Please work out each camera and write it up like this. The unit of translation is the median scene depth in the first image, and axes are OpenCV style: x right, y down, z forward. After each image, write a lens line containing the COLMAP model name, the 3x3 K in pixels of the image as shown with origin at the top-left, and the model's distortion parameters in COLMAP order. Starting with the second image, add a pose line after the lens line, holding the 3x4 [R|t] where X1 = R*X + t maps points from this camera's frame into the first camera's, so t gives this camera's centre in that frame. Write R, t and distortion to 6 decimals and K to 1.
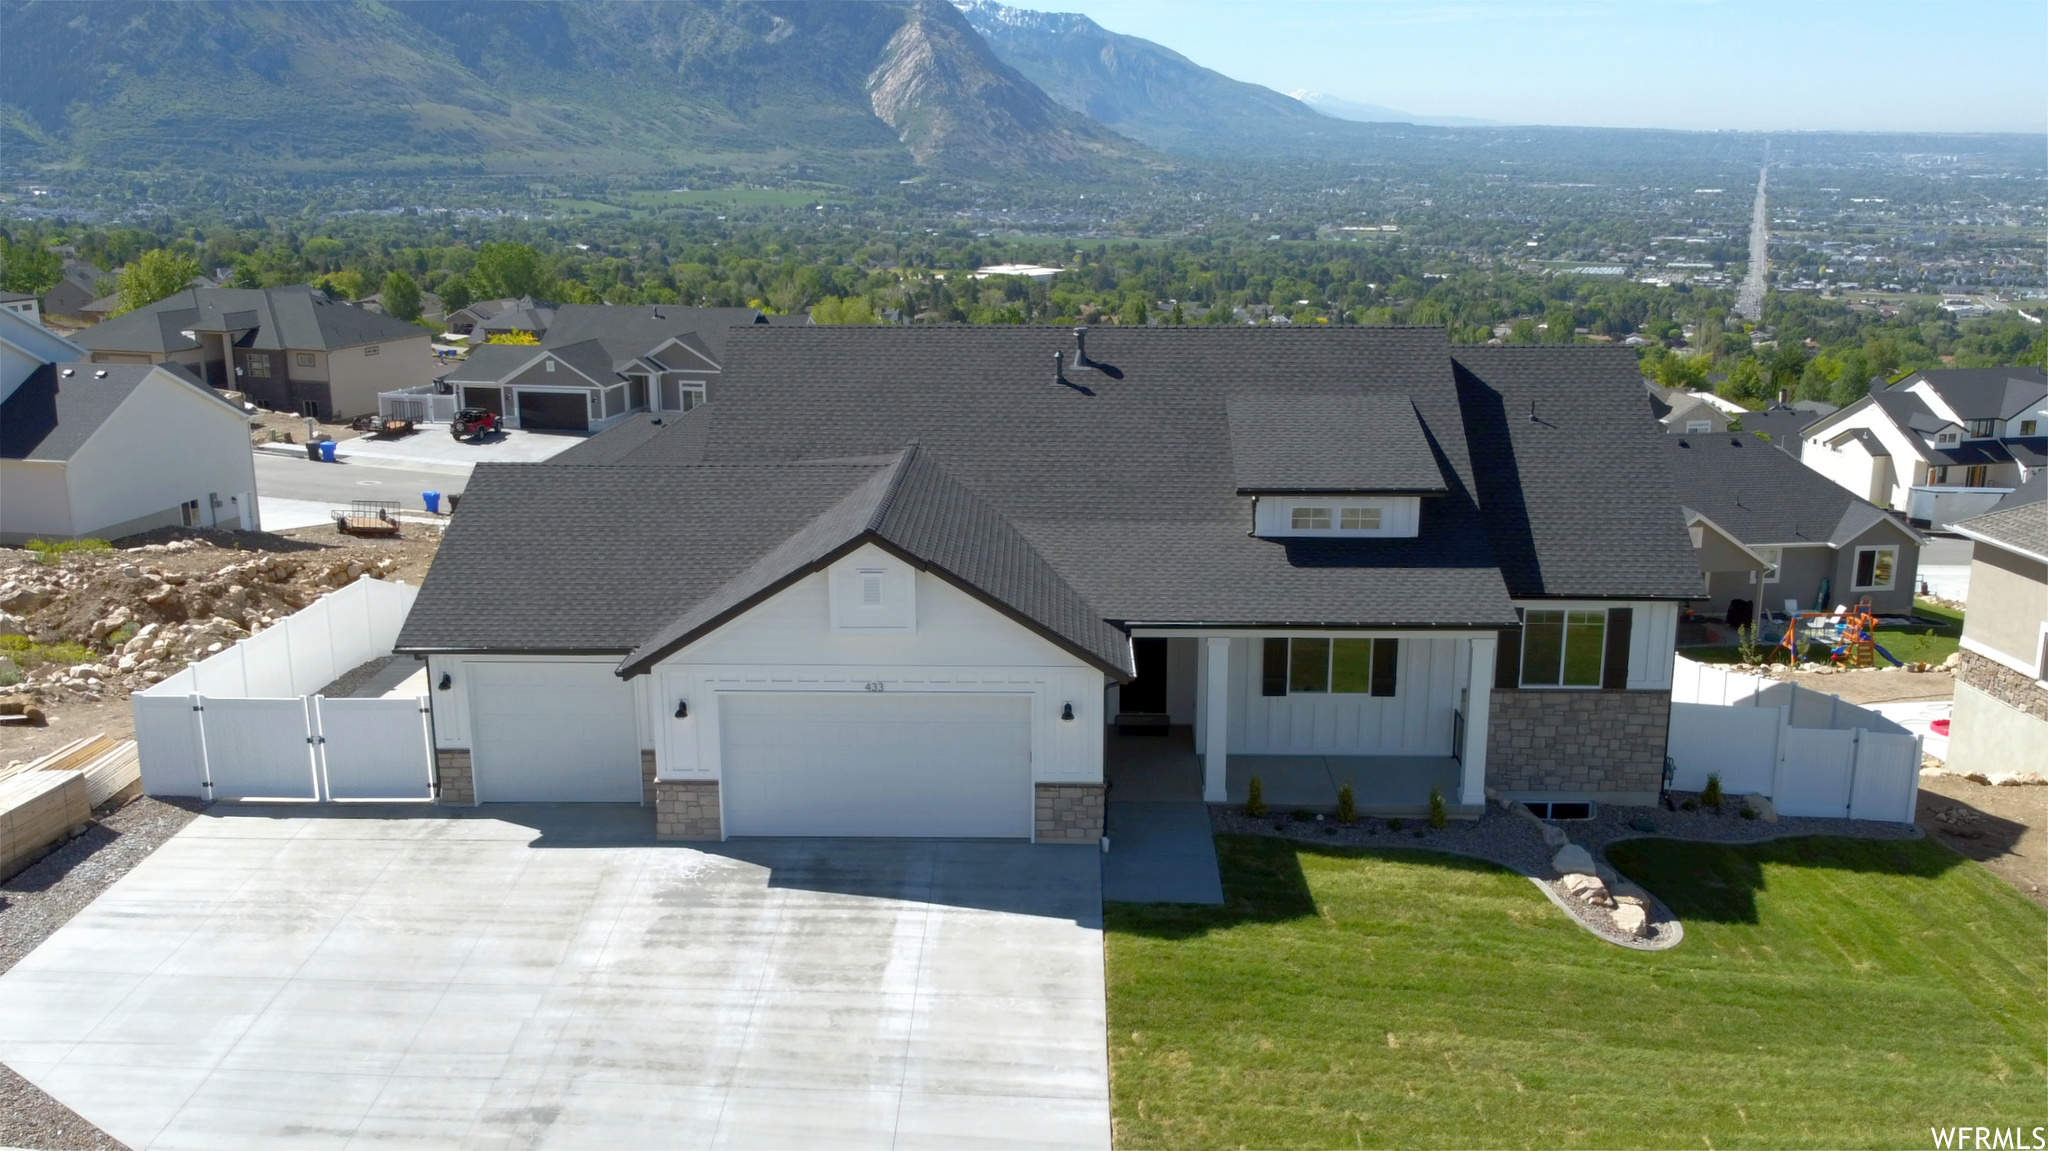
lens RADIAL K [[1969.1, 0, 1076.5], [0, 1969.1, 715.5], [0, 0, 1]] dist [0.003015, 0.000000]
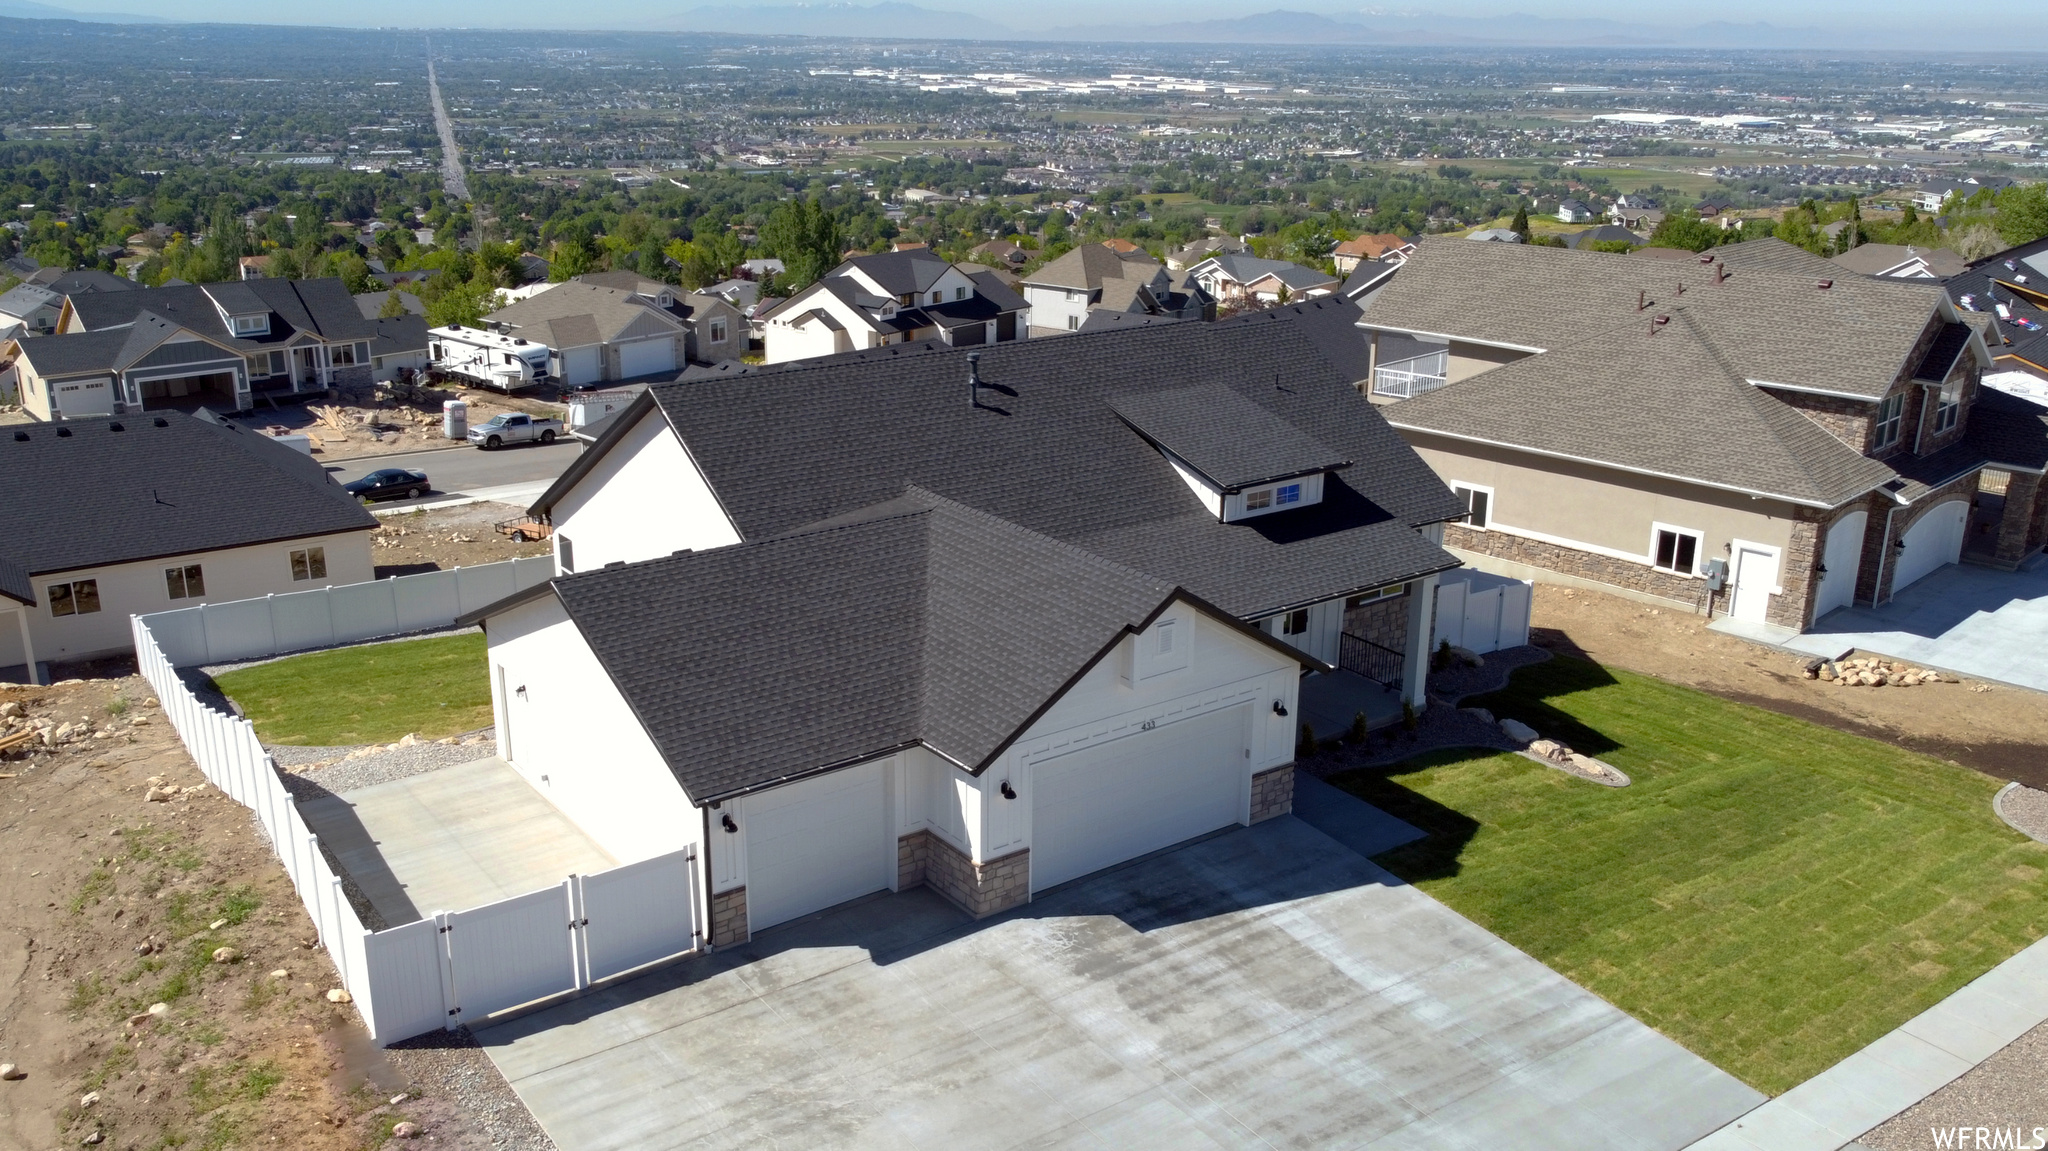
lens RADIAL K [[1713.0, 0, 1022.8], [0, 1713.0, 627.8], [0, 0, 1]] dist [0.006830, -0.010837]
pose [[0.798210, -0.196462, 0.569441, -0.168629], [0.168788, 0.980397, 0.101647, -0.043127], [-0.578248, 0.014979, 0.815723, 0.065690]]
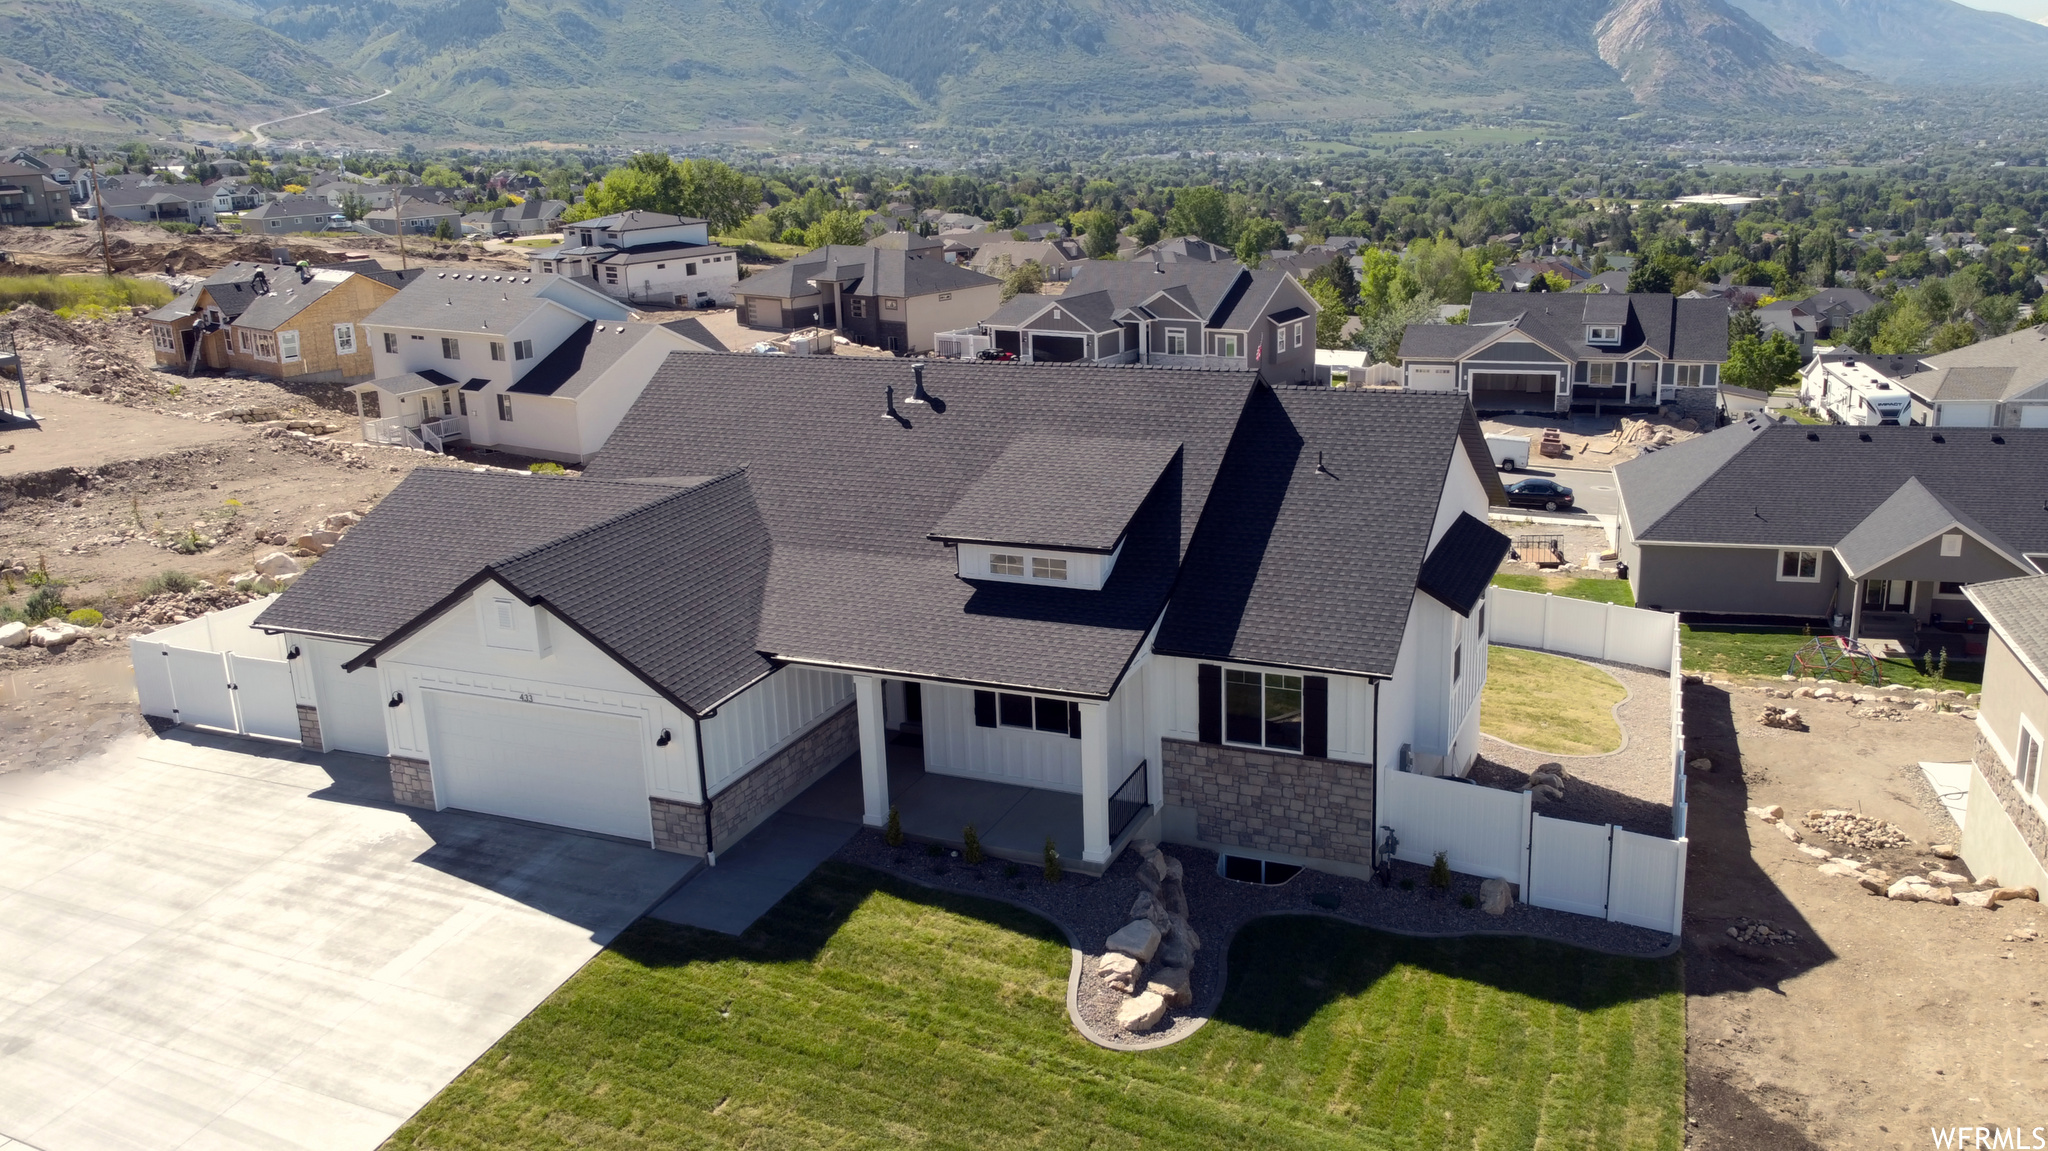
lens RADIAL K [[1713.0, 0, 1046.1], [0, 1713.0, 581.1], [0, 0, 1]] dist [0.006830, -0.010837]
pose [[0.918758, 0.077248, -0.387190, 0.137490], [-0.078473, 0.996836, 0.012670, -0.029255], [0.386943, 0.018743, 0.921913, 0.047151]]
